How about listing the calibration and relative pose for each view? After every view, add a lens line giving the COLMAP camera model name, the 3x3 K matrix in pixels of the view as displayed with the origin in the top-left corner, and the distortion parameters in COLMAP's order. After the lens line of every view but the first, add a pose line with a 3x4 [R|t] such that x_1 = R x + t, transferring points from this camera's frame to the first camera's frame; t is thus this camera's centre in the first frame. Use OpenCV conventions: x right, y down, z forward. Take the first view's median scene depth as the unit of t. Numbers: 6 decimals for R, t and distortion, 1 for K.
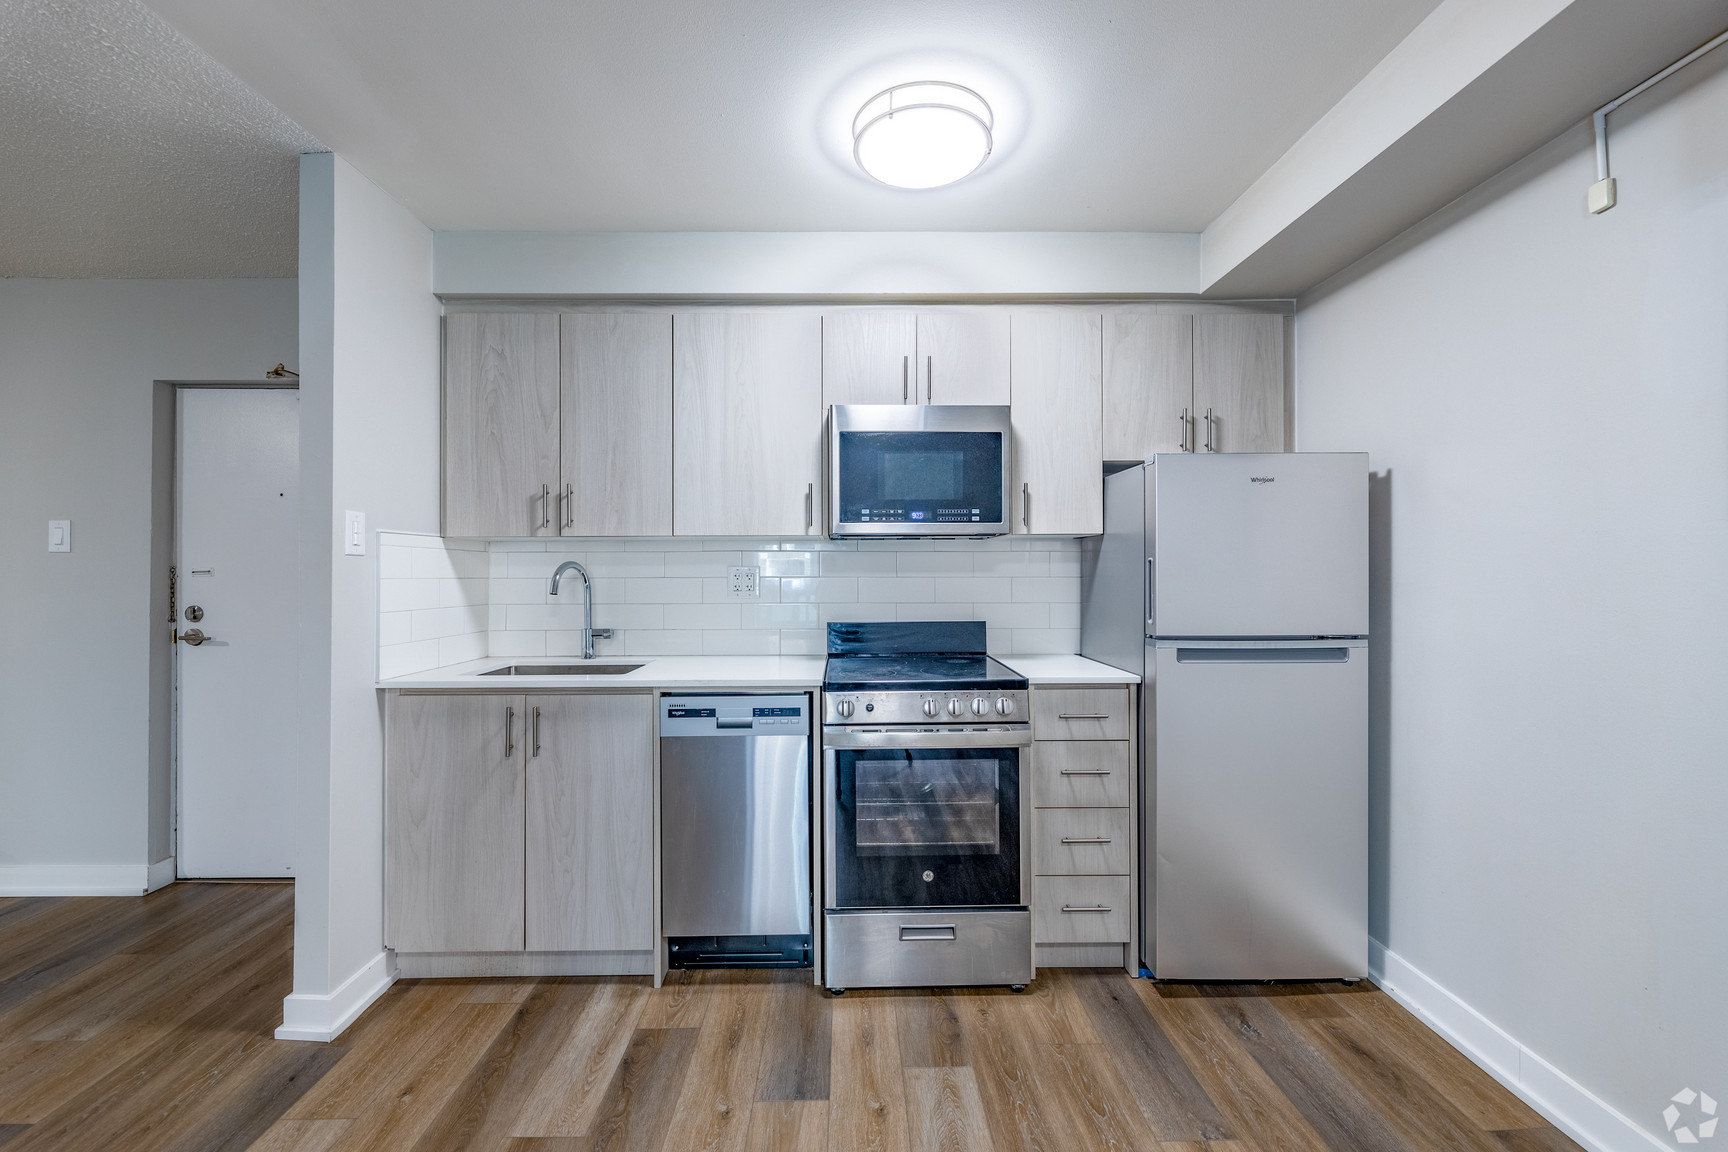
lens RADIAL K [[699.2, 0, 863.2], [0, 699.2, 566.5], [0, 0, 1]] dist [-0.002020, 0.000622]
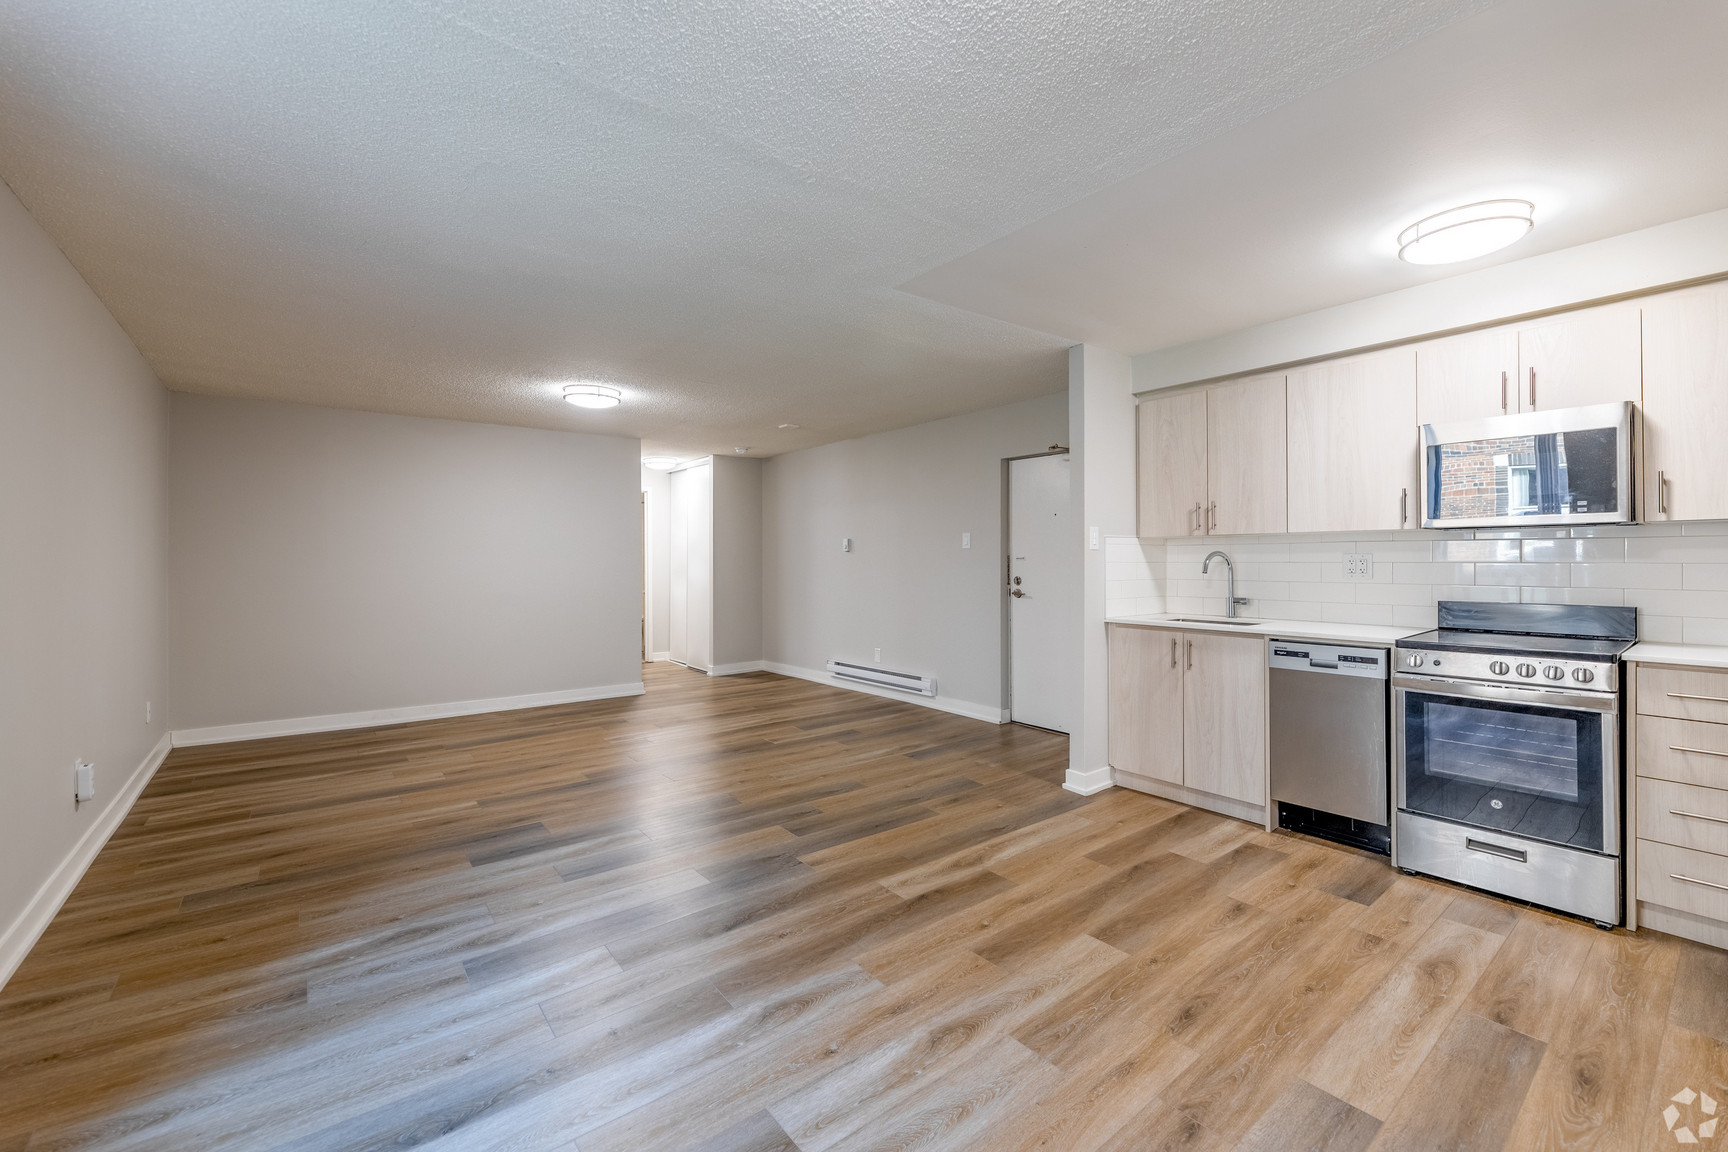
lens RADIAL K [[699.2, 0, 854.2], [0, 699.2, 559.9], [0, 0, 1]] dist [-0.002020, 0.000622]
pose [[0.587233, 0.000667, -0.809417, 0.379639], [0.010446, 0.999910, 0.008402, -0.010560], [0.809350, -0.013389, 0.587174, -0.572413]]
